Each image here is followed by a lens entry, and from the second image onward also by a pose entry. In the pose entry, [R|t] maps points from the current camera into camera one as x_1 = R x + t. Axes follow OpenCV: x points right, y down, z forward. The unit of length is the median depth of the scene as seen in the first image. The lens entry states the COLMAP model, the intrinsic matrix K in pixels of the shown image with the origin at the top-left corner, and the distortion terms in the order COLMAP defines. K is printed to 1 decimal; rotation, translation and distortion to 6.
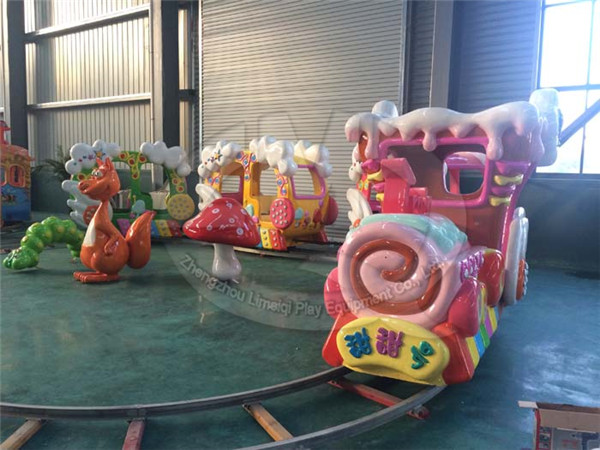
lens RADIAL K [[515.8, 0, 300.0], [0, 515.8, 225.0], [0, 0, 1]] dist [0.035292, -0.010903]
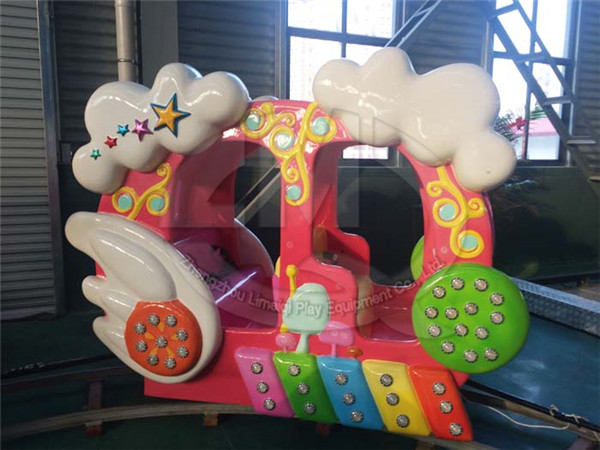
lens RADIAL K [[515.8, 0, 300.0], [0, 515.8, 225.0], [0, 0, 1]] dist [0.035292, -0.010903]
pose [[0.542158, -0.122003, 0.831372, -0.110562], [0.081801, 0.992367, 0.092284, -0.081224], [-0.836285, 0.017975, 0.548000, 0.682815]]
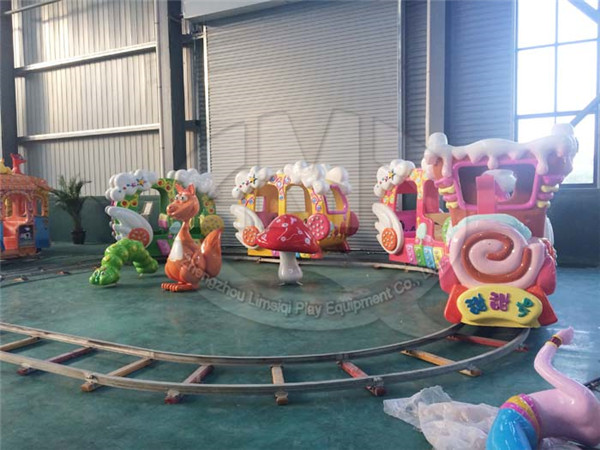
lens RADIAL K [[515.8, 0, 300.0], [0, 515.8, 225.0], [0, 0, 1]] dist [0.035292, -0.010903]
pose [[0.992632, -0.044415, 0.112733, -0.209075], [0.048856, 0.998123, -0.036937, 0.014787], [-0.110881, 0.042172, 0.992939, -0.154587]]
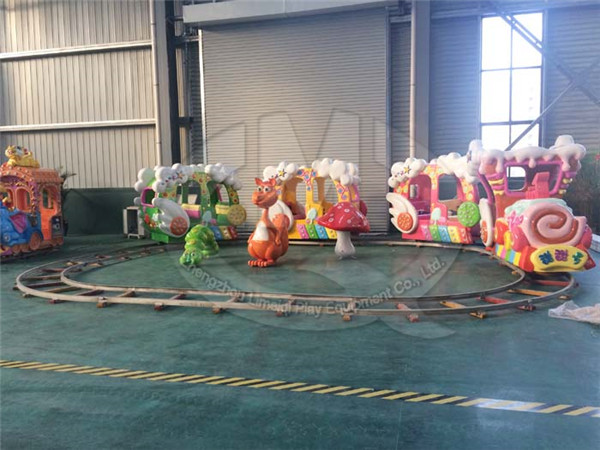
lens RADIAL K [[515.8, 0, 300.0], [0, 515.8, 225.0], [0, 0, 1]] dist [0.035292, -0.010903]
pose [[0.940788, -0.067037, 0.332300, -0.626216], [0.073302, 0.997290, -0.006339, 0.011265], [-0.330974, 0.030322, 0.943152, -0.287926]]
